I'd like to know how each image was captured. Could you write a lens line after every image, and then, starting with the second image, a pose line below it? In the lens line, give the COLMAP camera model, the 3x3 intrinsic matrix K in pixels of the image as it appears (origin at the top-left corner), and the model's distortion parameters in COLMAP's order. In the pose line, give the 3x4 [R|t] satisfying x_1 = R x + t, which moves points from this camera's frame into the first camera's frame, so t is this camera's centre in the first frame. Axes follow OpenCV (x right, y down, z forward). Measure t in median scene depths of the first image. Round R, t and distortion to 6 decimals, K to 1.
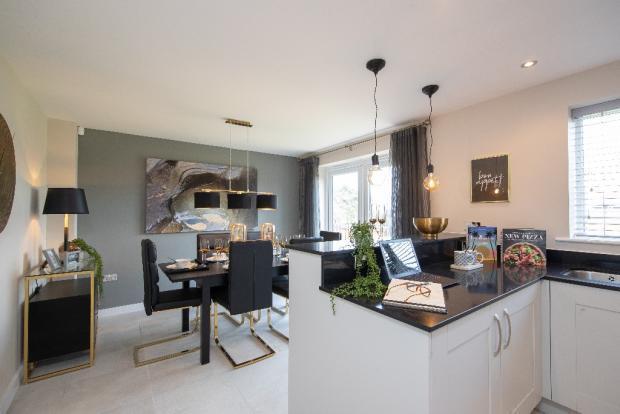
lens RADIAL K [[278.7, 0, 308.3], [0, 278.7, 205.9], [0, 0, 1]] dist [0.002062, 0.000087]
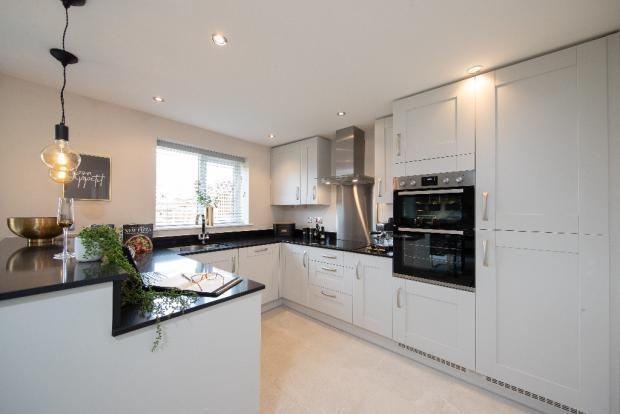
lens RADIAL K [[225.1, 0, 309.3], [0, 225.1, 207.9], [0, 0, 1]] dist [-0.000215, -0.000079]
pose [[-0.225718, 0.011314, 0.974127, -0.366945], [-0.028241, 0.999436, -0.018151, 0.008584], [-0.973783, -0.031607, -0.225272, 0.486471]]
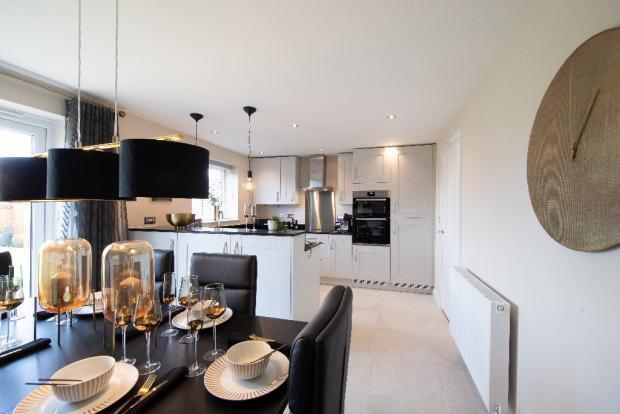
lens RADIAL K [[264.2, 0, 309.9], [0, 264.2, 208.7], [0, 0, 1]] dist [-0.001417, -0.000019]
pose [[-0.598320, -0.002257, 0.801254, -0.951803], [-0.024296, 0.999587, -0.015327, 0.029561], [-0.800888, -0.028638, -0.598128, 1.402652]]
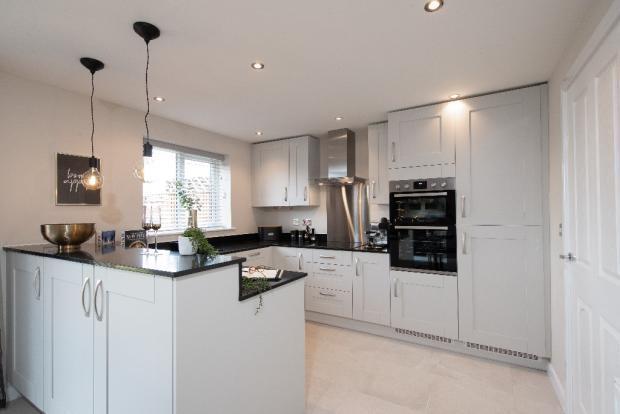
lens RADIAL K [[288.7, 0, 309.0], [0, 288.7, 208.7], [0, 0, 1]] dist [0.005426, 0.000224]
pose [[-0.395866, 0.014987, 0.918186, -0.616008], [-0.009209, 0.999752, -0.020289, 0.013307], [-0.918262, -0.016488, -0.395630, 0.809937]]
